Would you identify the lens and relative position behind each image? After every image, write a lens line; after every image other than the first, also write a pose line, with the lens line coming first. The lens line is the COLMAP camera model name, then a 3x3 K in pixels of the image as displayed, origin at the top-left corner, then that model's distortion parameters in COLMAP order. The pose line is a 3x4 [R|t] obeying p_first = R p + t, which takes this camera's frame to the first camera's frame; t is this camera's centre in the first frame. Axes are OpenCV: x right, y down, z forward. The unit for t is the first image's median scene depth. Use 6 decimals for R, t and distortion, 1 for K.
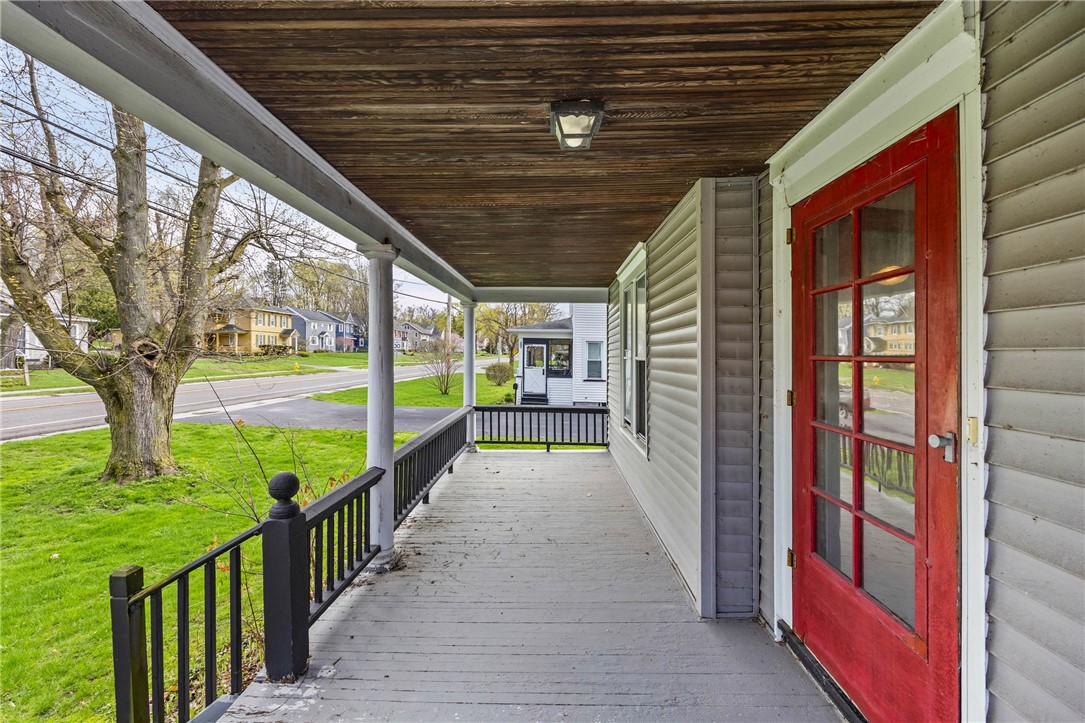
lens RADIAL K [[438.7, 0, 539.1], [0, 438.7, 346.9], [0, 0, 1]] dist [-0.003418, -0.000009]
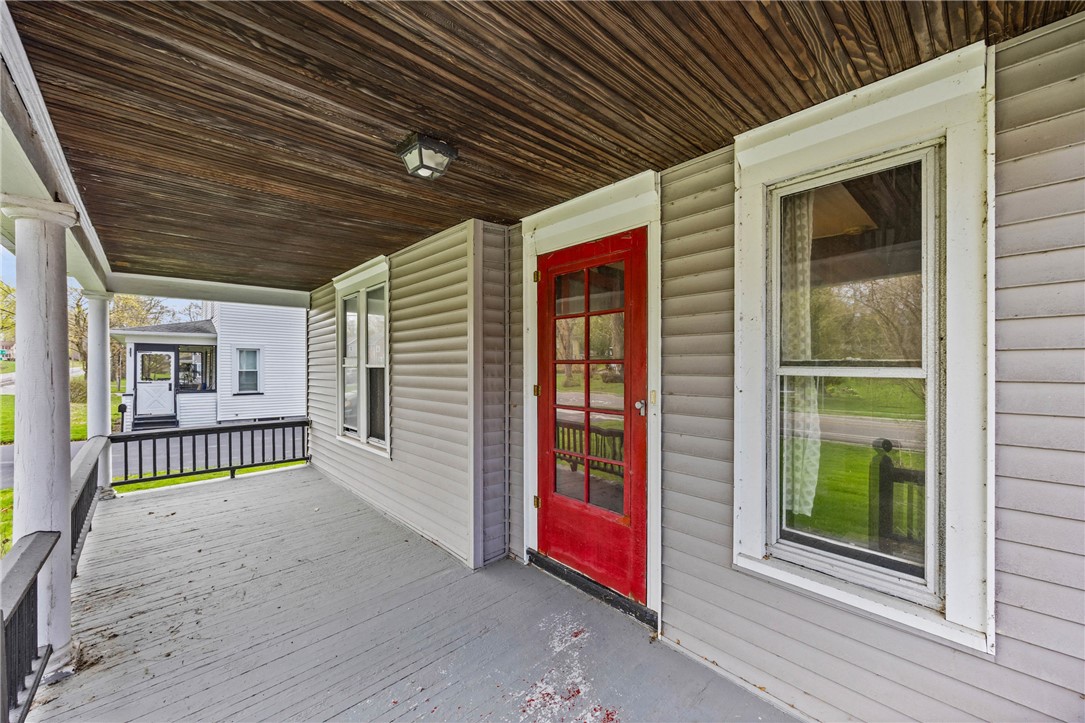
lens RADIAL K [[422.8, 0, 539.2], [0, 422.8, 360.9], [0, 0, 1]] dist [-0.003143, 0.000331]
pose [[0.715796, -0.006922, 0.698275, -0.336280], [-0.002014, 0.999926, 0.011976, 0.003973], [-0.698307, -0.009979, 0.715729, 0.007830]]
